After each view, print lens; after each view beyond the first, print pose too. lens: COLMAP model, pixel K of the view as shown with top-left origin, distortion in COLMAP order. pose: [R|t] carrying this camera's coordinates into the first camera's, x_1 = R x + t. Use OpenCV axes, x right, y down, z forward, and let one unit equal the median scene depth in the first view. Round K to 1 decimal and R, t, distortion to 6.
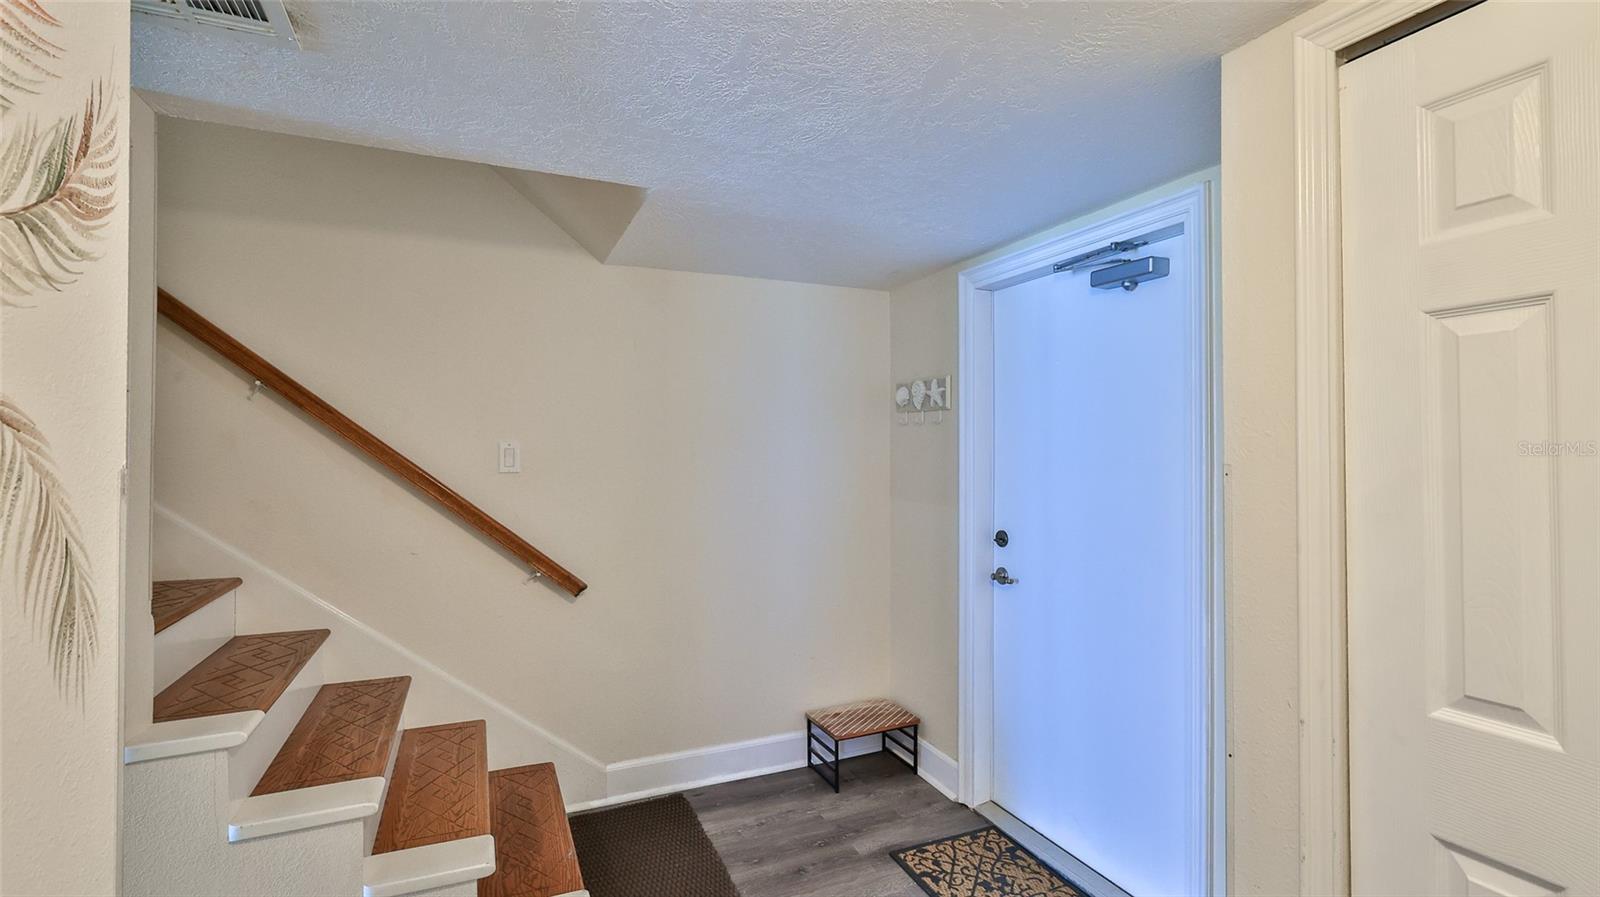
lens RADIAL K [[713.3, 0, 796.0], [0, 713.3, 442.3], [0, 0, 1]] dist [0.000623, -0.000398]
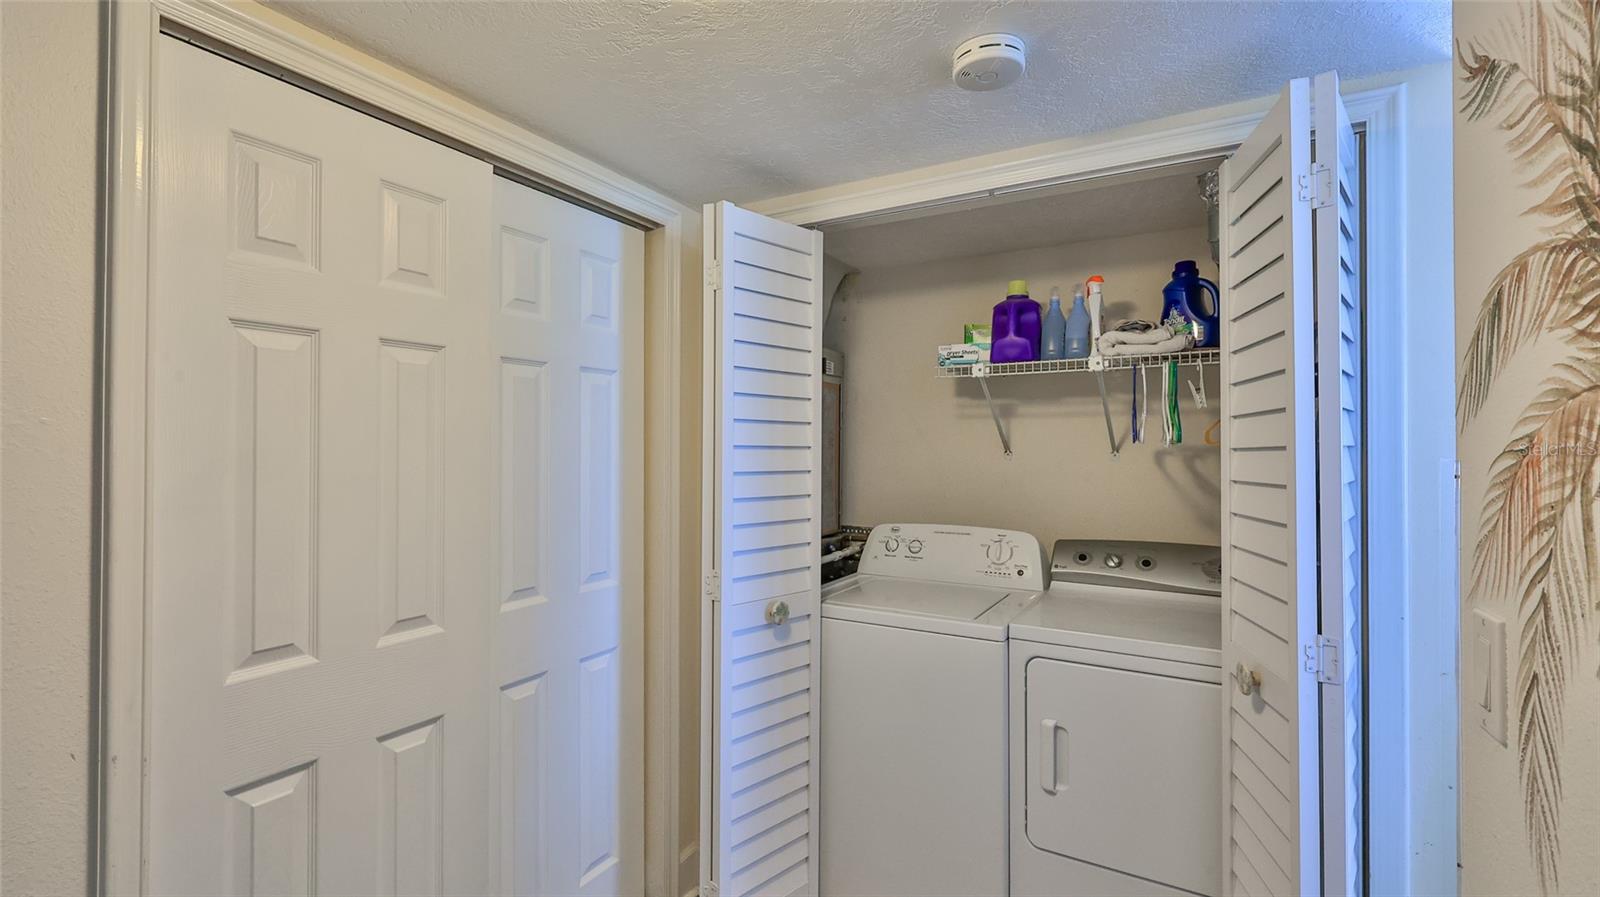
lens RADIAL K [[713.3, 0, 796.0], [0, 713.3, 442.3], [0, 0, 1]] dist [0.000623, -0.000398]
pose [[-0.576648, 0.002223, 0.816990, -0.545696], [-0.018121, 0.999715, -0.015510, 0.009752], [-0.816792, -0.023748, -0.576444, 0.961713]]
